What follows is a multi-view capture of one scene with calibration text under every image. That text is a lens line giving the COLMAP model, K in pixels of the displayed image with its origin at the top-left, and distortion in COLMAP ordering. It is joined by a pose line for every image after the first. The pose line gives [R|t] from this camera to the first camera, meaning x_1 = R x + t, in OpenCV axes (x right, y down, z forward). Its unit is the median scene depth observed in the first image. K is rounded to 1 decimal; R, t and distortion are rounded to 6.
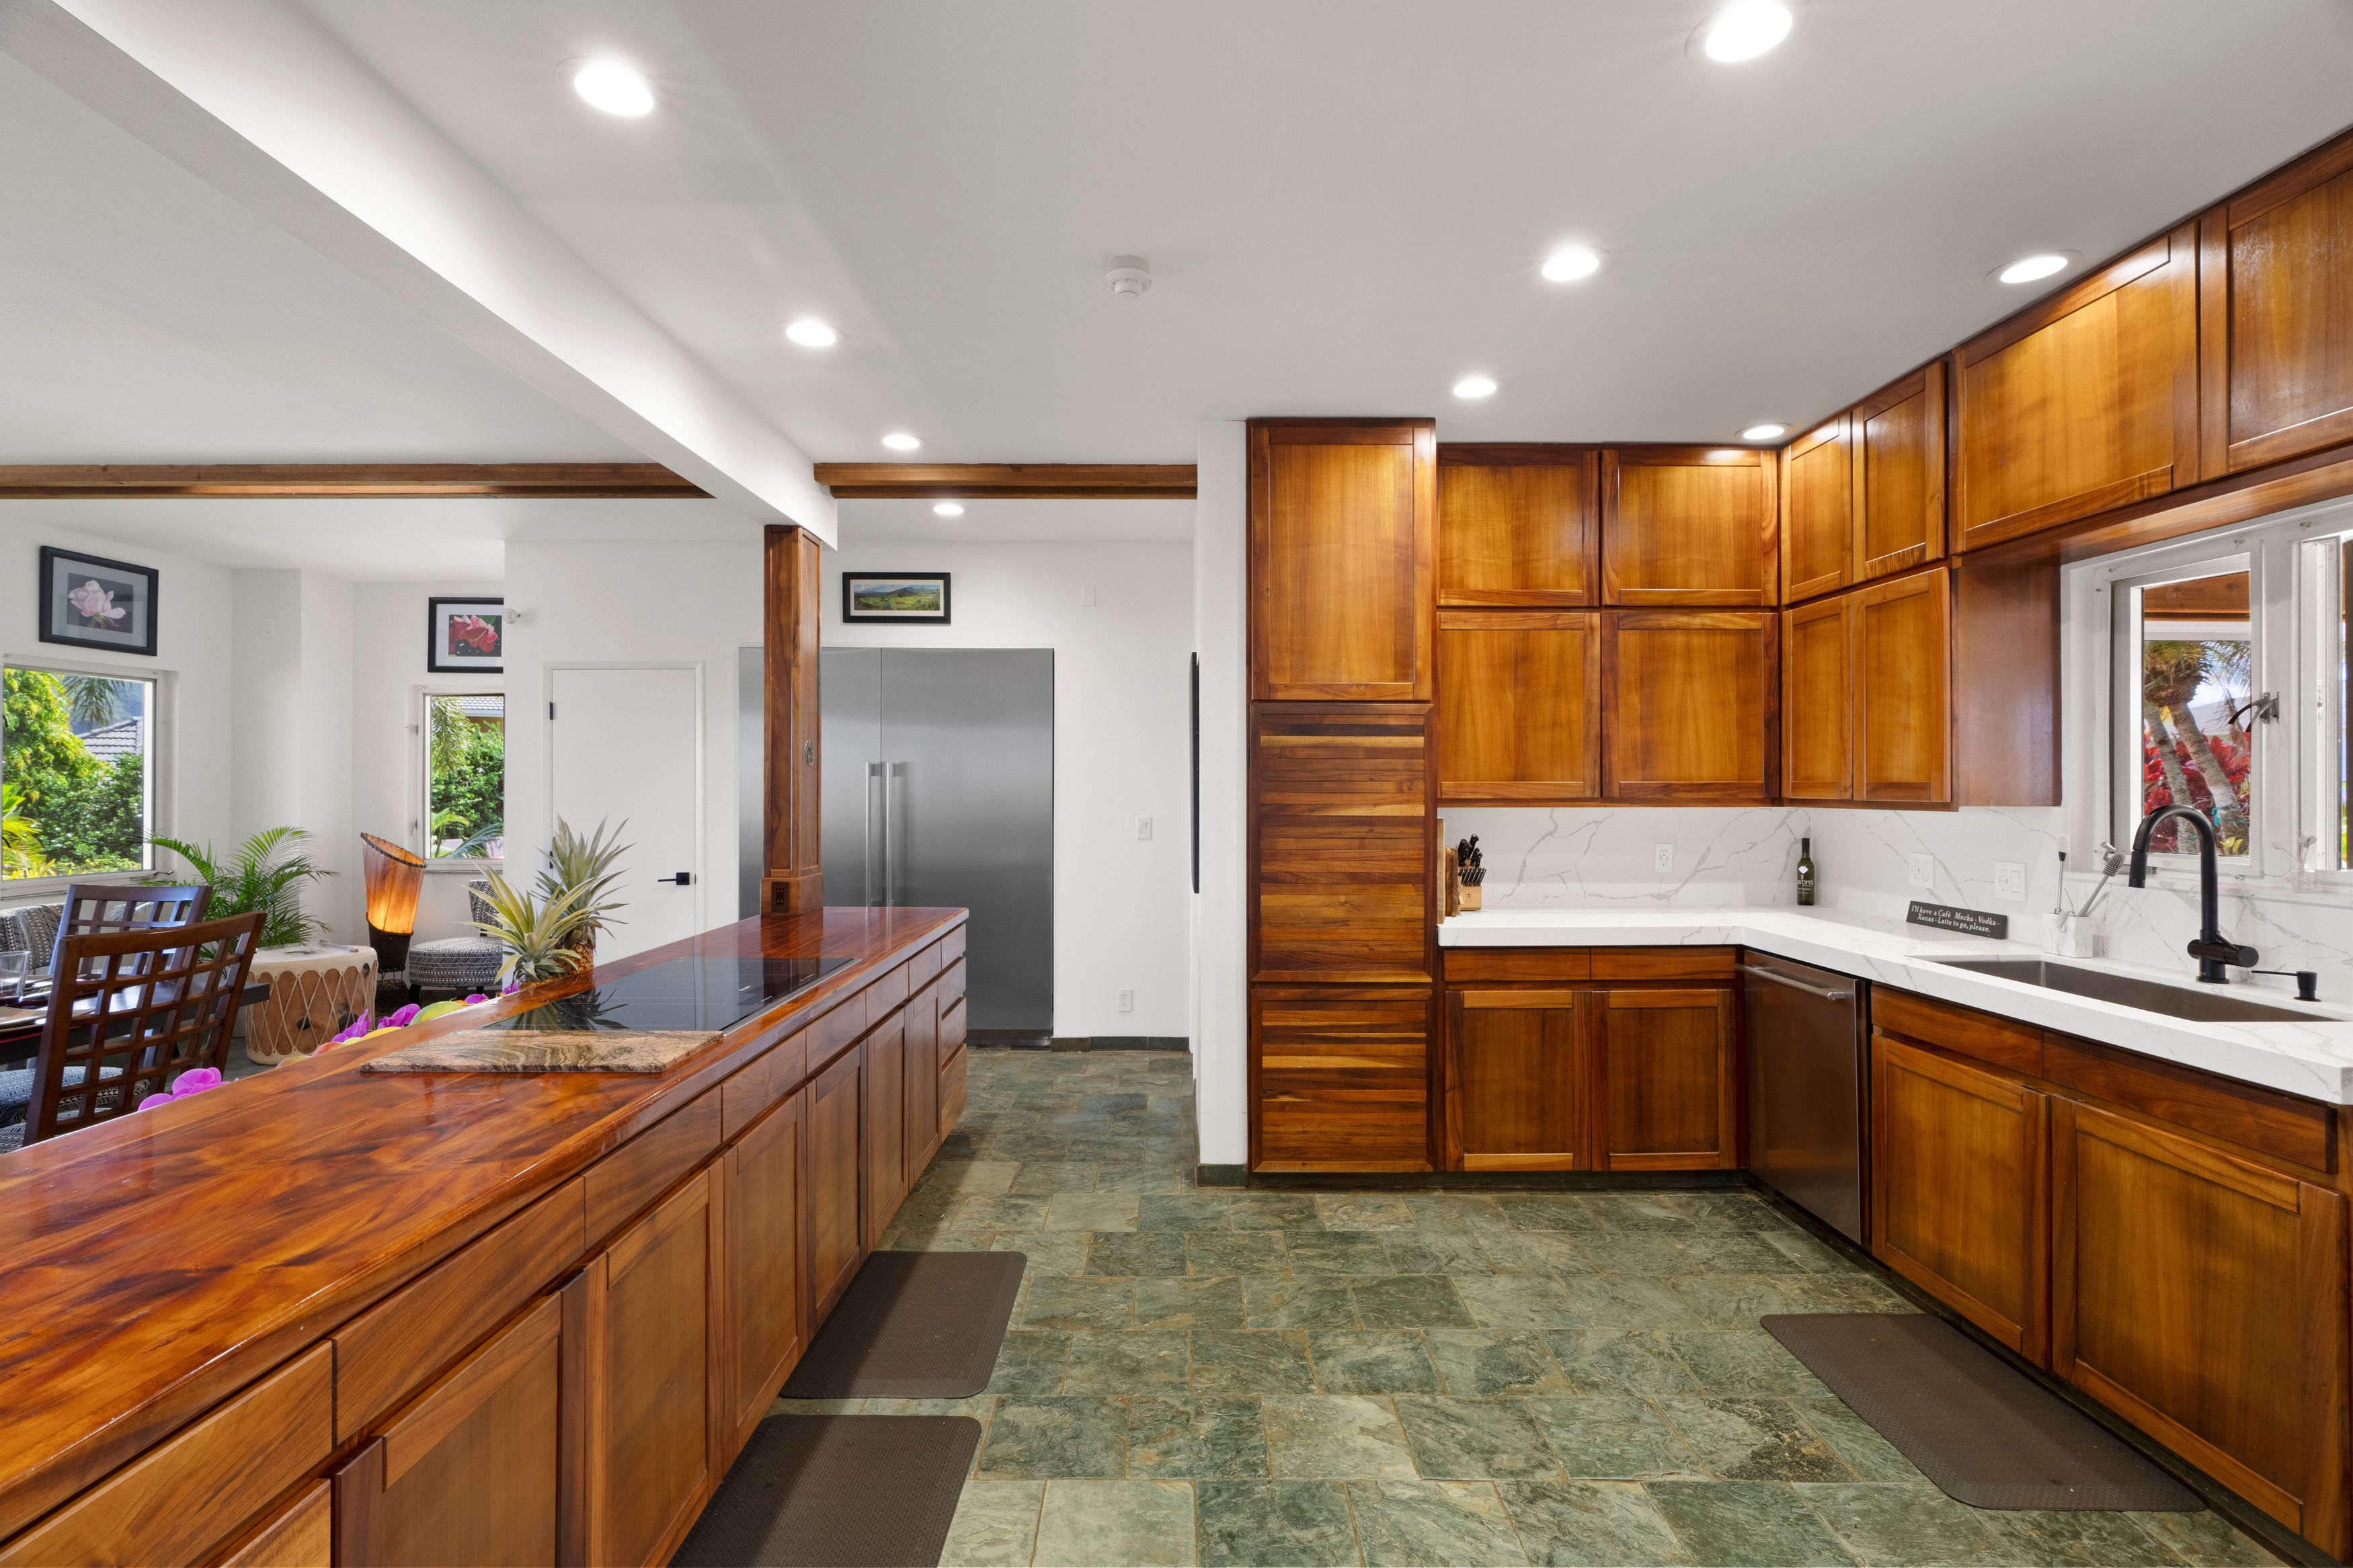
lens RADIAL K [[1057.6, 0, 1174.9], [0, 1057.6, 782.1], [0, 0, 1]] dist [-0.002655, -0.000443]
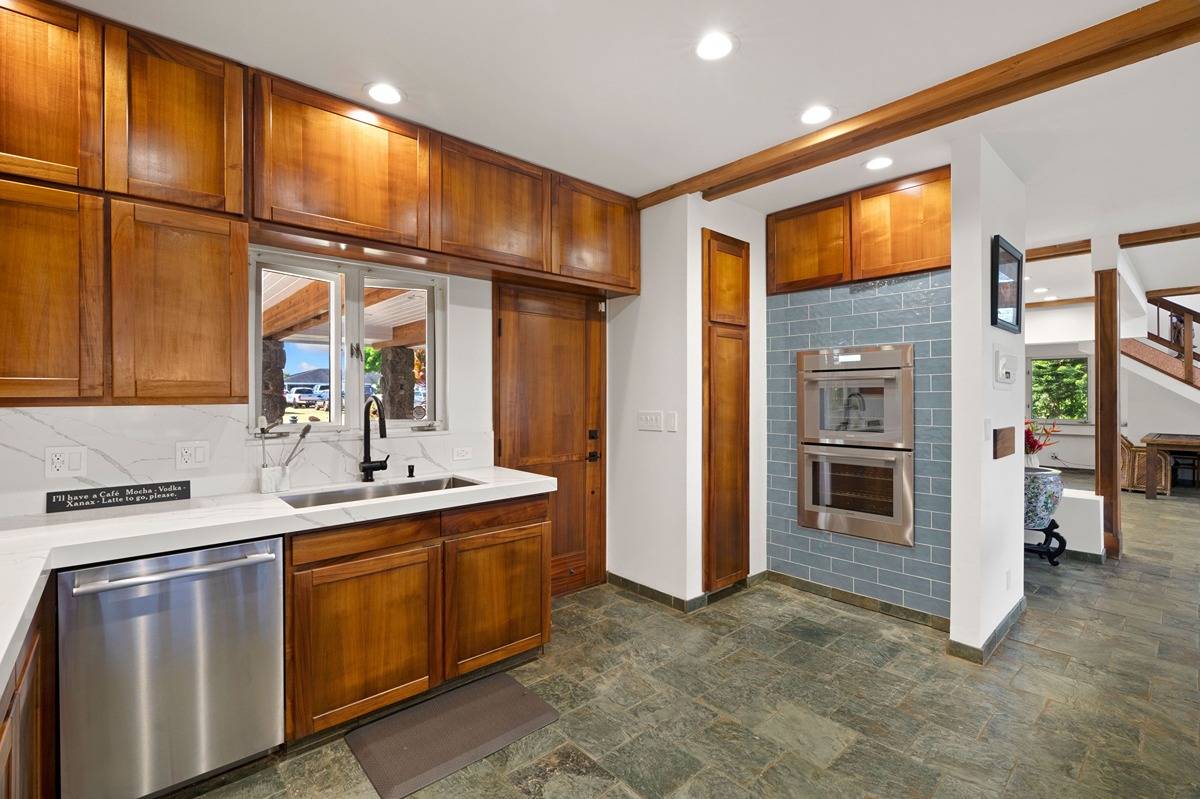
lens RADIAL K [[539.4, 0, 597.4], [0, 539.4, 396.1], [0, 0, 1]] dist [-0.002655, -0.000443]
pose [[-0.661618, -0.004596, 0.749827, -0.107229], [-0.002875, 0.999989, 0.003593, 0.017248], [-0.749836, 0.000221, -0.661624, 1.368289]]
